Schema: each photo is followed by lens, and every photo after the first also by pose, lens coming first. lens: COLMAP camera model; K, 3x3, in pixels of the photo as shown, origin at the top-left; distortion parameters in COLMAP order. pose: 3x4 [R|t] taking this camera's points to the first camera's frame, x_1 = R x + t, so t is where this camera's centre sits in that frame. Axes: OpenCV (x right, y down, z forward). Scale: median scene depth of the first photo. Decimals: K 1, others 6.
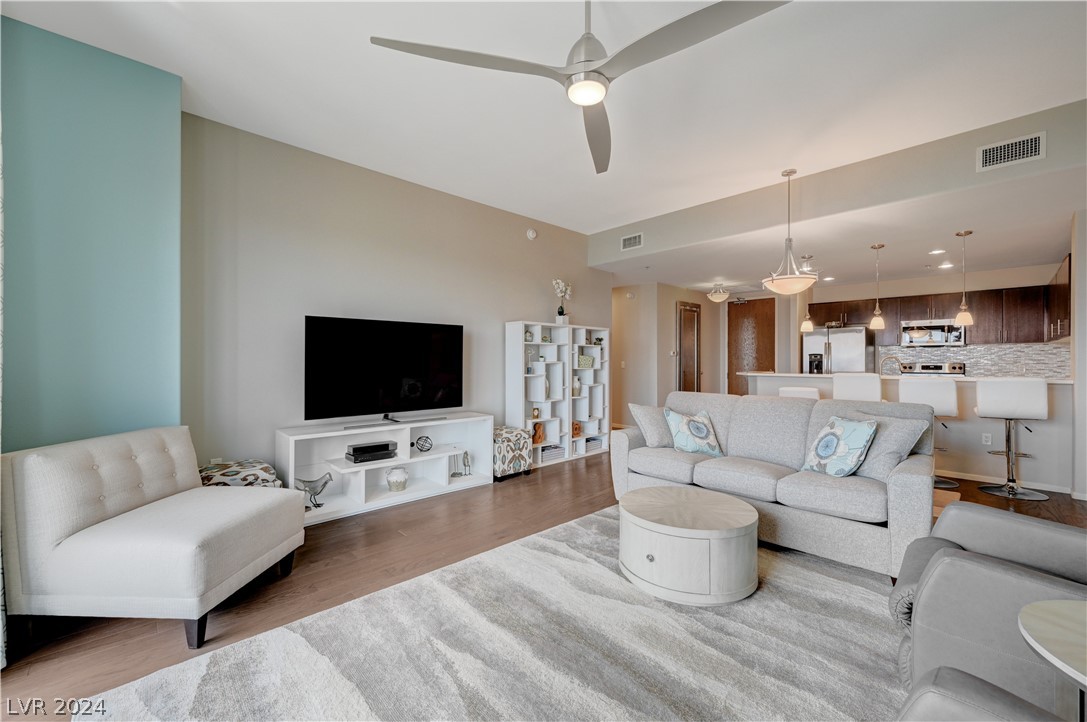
lens RADIAL K [[433.5, 0, 544.5], [0, 433.5, 356.3], [0, 0, 1]] dist [-0.000659, 0.000083]
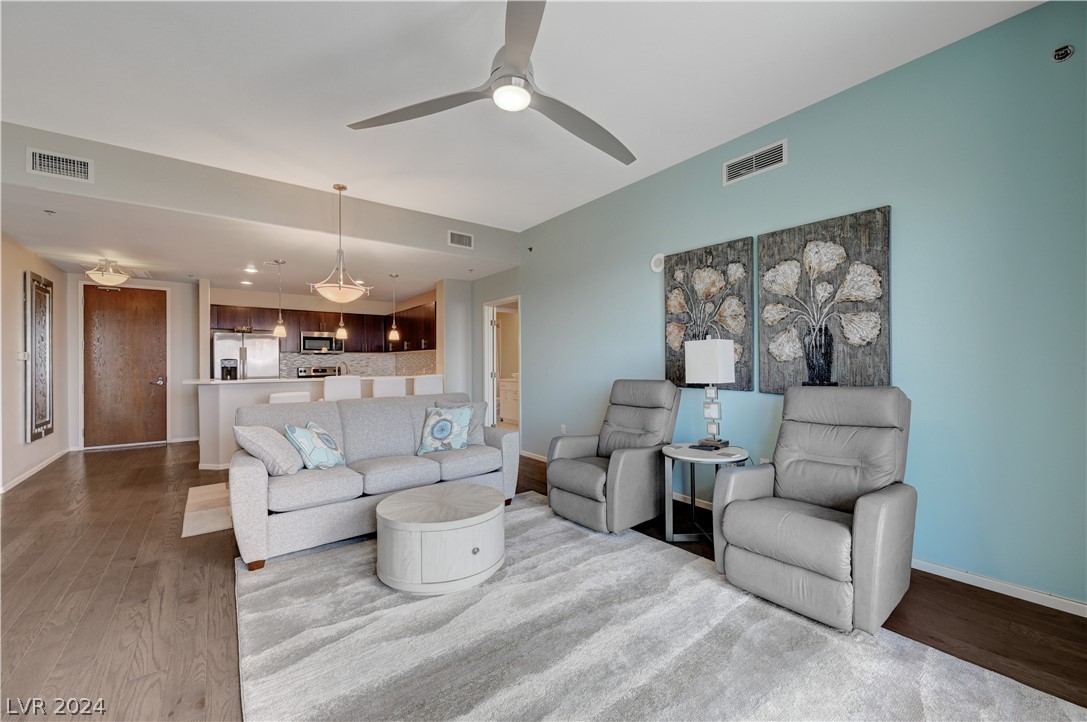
lens RADIAL K [[430.2, 0, 545.9], [0, 430.2, 361.7], [0, 0, 1]] dist [-0.002029, 0.000673]
pose [[0.101172, 0.001432, 0.994868, -0.328210], [-0.000002, 0.999999, -0.001439, 0.002264], [-0.994869, 0.000143, 0.101172, 0.303647]]
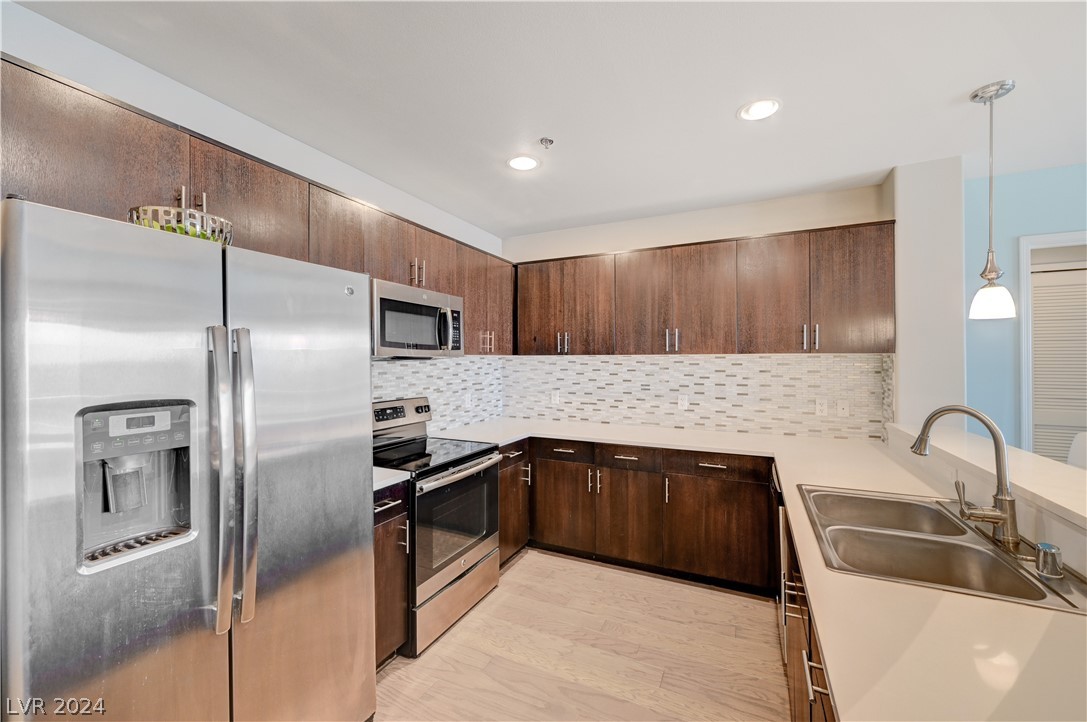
lens RADIAL K [[429.3, 0, 543.8], [0, 429.3, 358.6], [0, 0, 1]] dist [-0.001214, -0.000113]
pose [[-0.353902, 0.005066, 0.935269, 0.624762], [-0.002532, 0.999976, -0.006374, -0.026453], [-0.935279, -0.004624, -0.353880, 1.287699]]
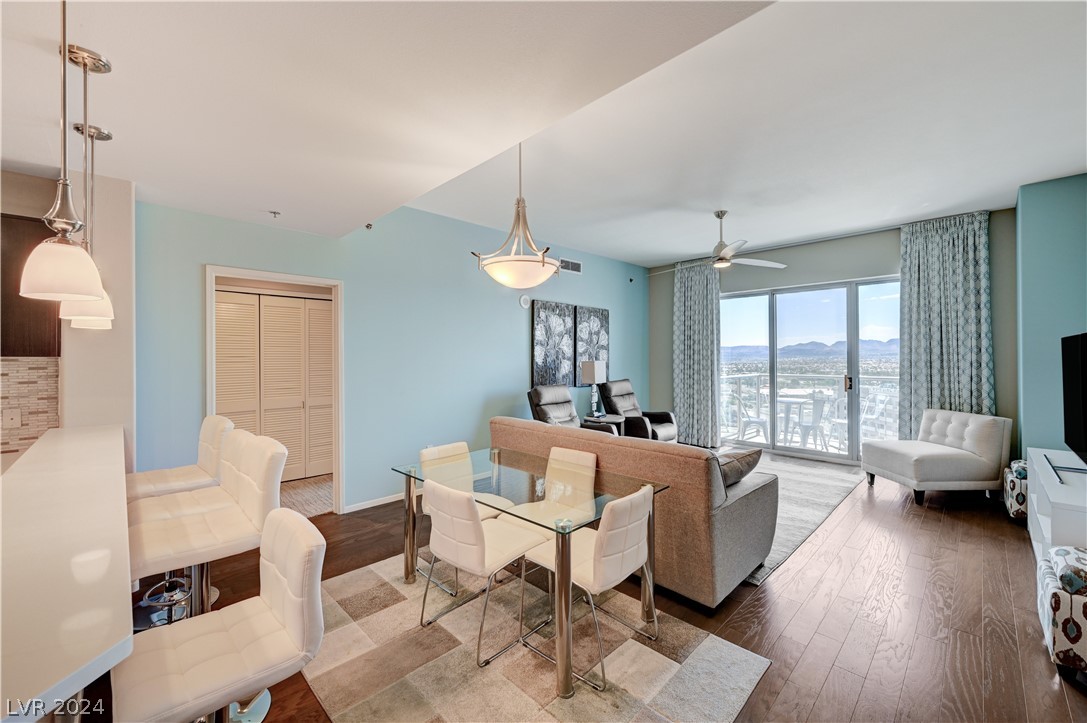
lens RADIAL K [[431.3, 0, 549.2], [0, 431.3, 356.0], [0, 0, 1]] dist [-0.000340, 0.000221]
pose [[-0.999668, 0.004849, -0.025294, 0.411413], [0.005037, 0.999960, -0.007369, -0.031183], [0.025257, -0.007494, -0.999653, 1.240163]]
